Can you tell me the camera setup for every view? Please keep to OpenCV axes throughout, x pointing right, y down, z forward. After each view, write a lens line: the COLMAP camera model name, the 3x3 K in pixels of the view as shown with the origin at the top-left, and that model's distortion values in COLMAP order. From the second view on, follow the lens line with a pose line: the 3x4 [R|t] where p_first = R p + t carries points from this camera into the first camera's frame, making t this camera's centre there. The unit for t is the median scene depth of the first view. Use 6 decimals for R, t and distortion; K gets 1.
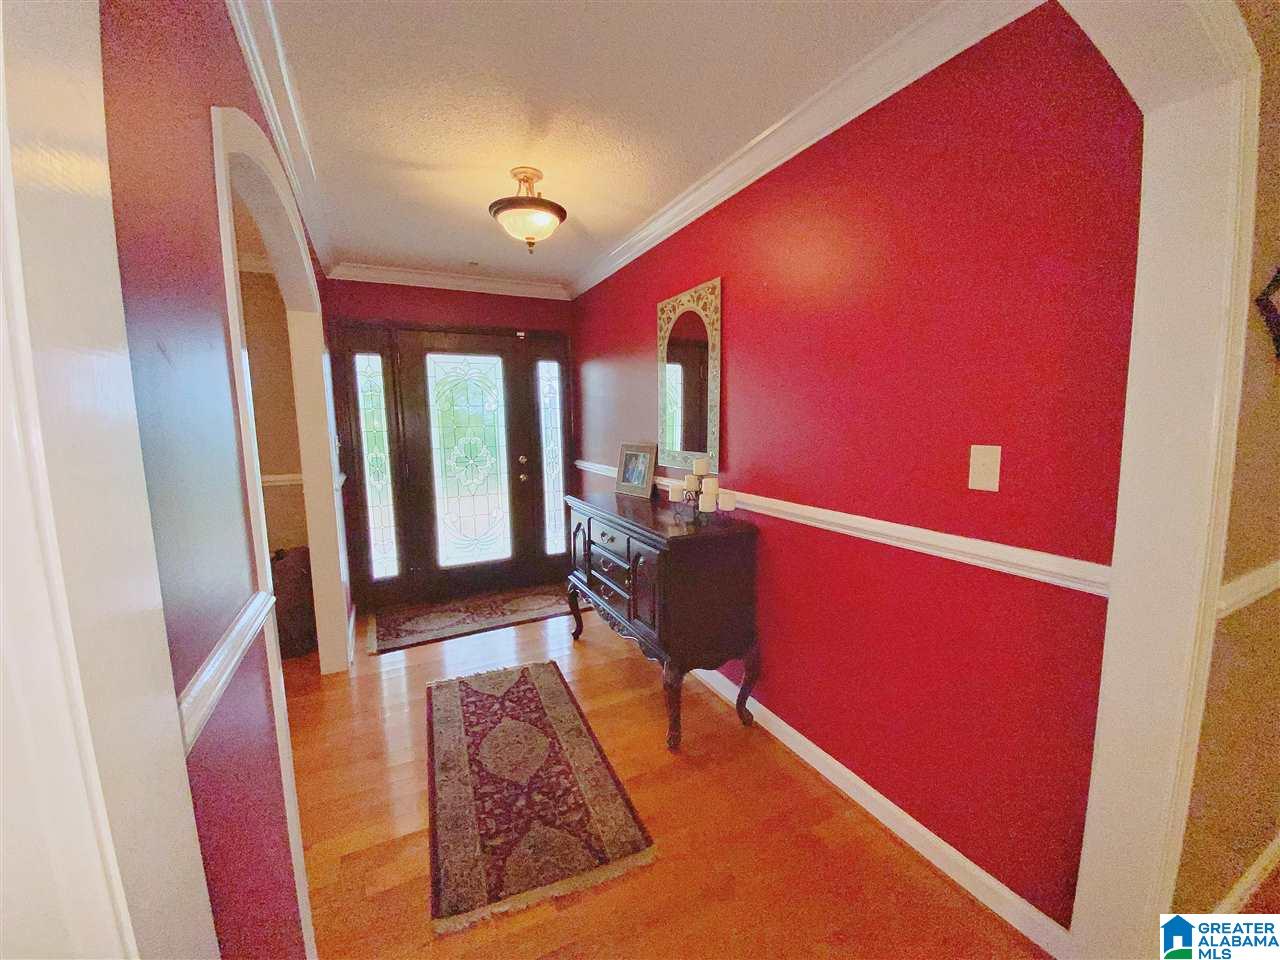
lens RADIAL K [[516.2, 0, 640.0], [0, 516.2, 480.0], [0, 0, 1]] dist [0.034428, -0.026013]
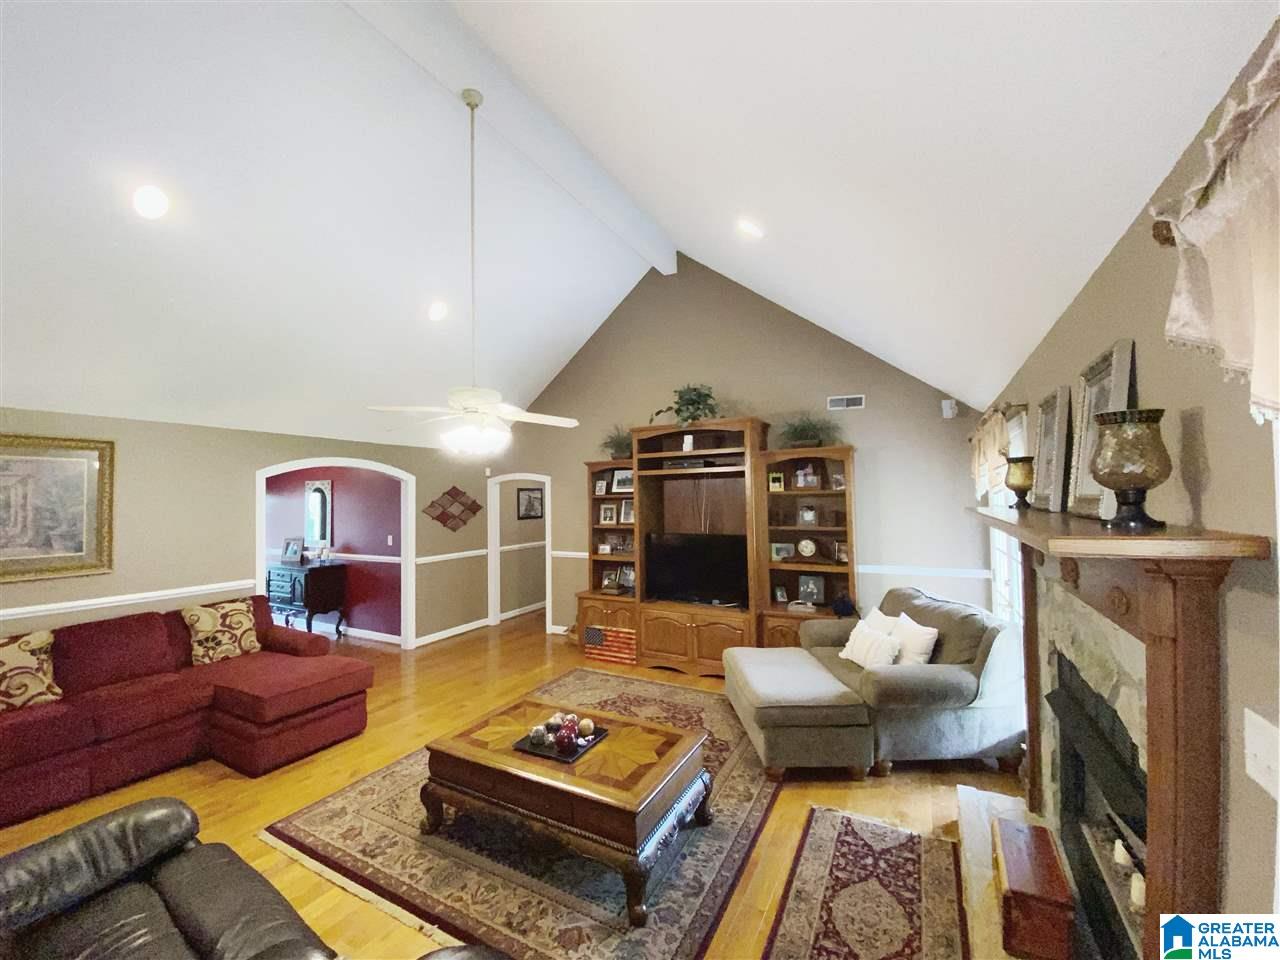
lens RADIAL K [[518.6, 0, 635.1], [0, 518.6, 479.1], [0, 0, 1]] dist [0.001486, -0.014399]
pose [[0.822669, 0.028938, 0.567784, -0.088465], [0.066451, 0.986964, -0.146584, 0.141456], [-0.564624, 0.158320, 0.810021, -2.204653]]
